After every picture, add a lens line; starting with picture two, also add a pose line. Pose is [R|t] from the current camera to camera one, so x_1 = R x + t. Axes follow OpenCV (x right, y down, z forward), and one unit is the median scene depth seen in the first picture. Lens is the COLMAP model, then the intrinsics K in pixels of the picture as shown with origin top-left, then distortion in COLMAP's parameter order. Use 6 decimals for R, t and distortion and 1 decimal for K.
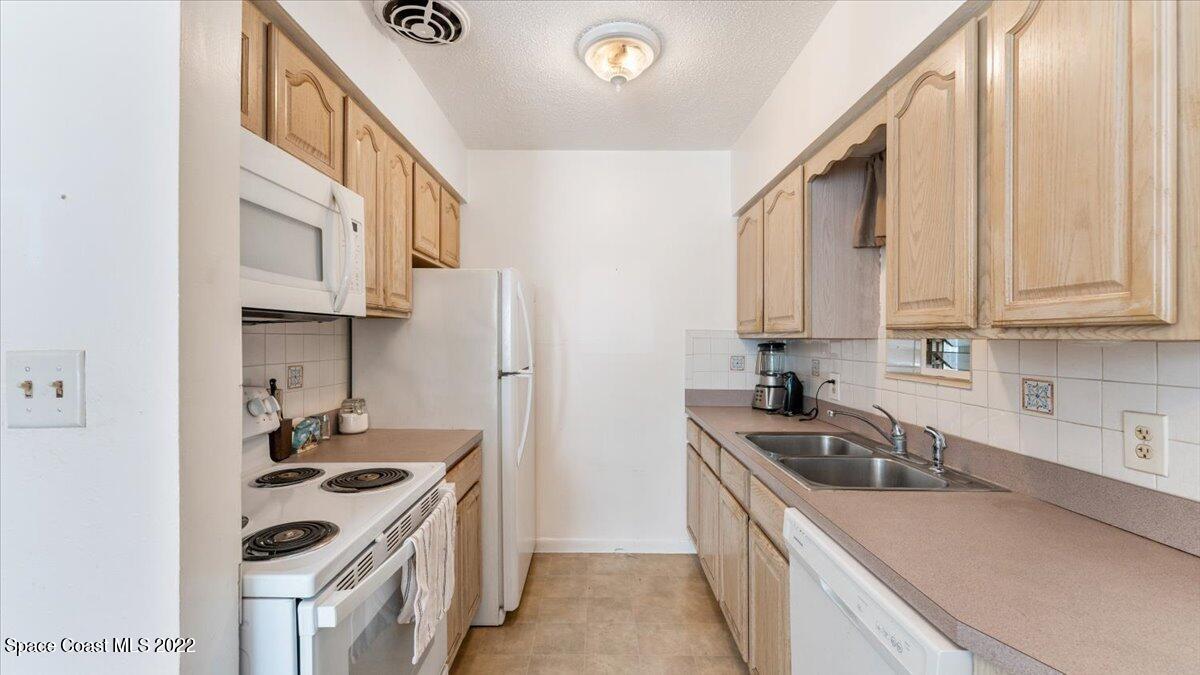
lens RADIAL K [[480.2, 0, 598.2], [0, 480.2, 341.0], [0, 0, 1]] dist [-0.000746, 0.000086]
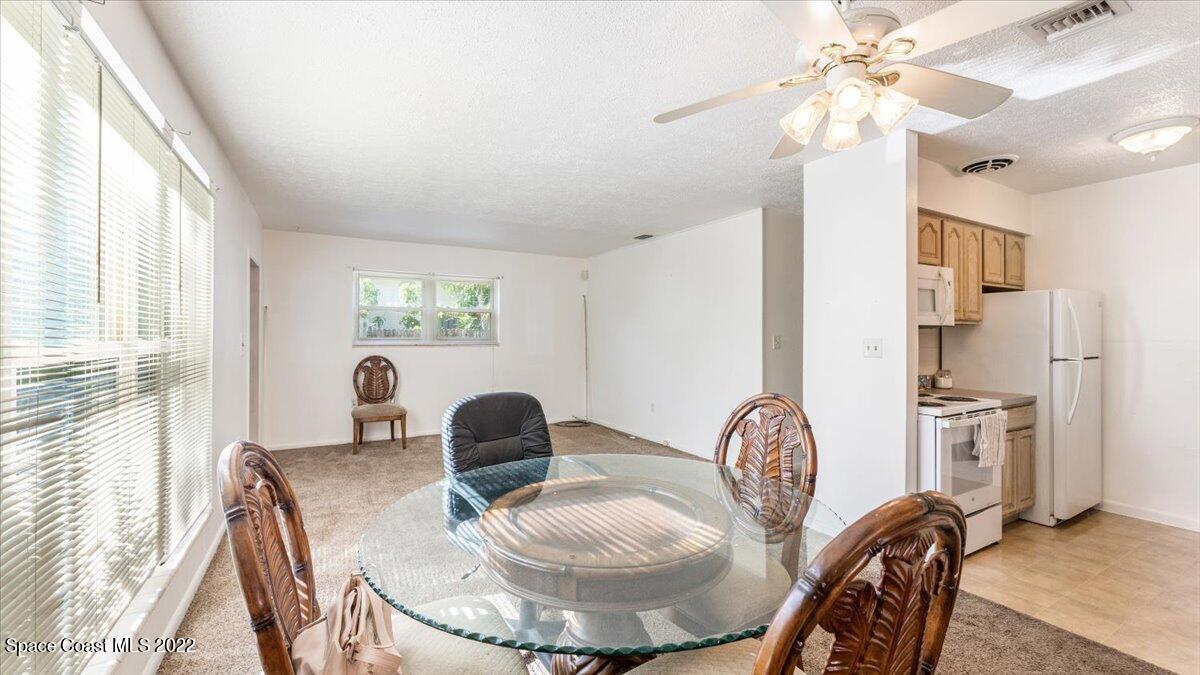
lens RADIAL K [[488.5, 0, 598.8], [0, 488.5, 336.8], [0, 0, 1]] dist [-0.000524, -0.000035]
pose [[0.499755, -0.003031, -0.866162, 0.416780], [-0.002979, 0.999982, -0.005218, 0.009897], [0.866162, 0.005188, 0.499737, -1.000844]]
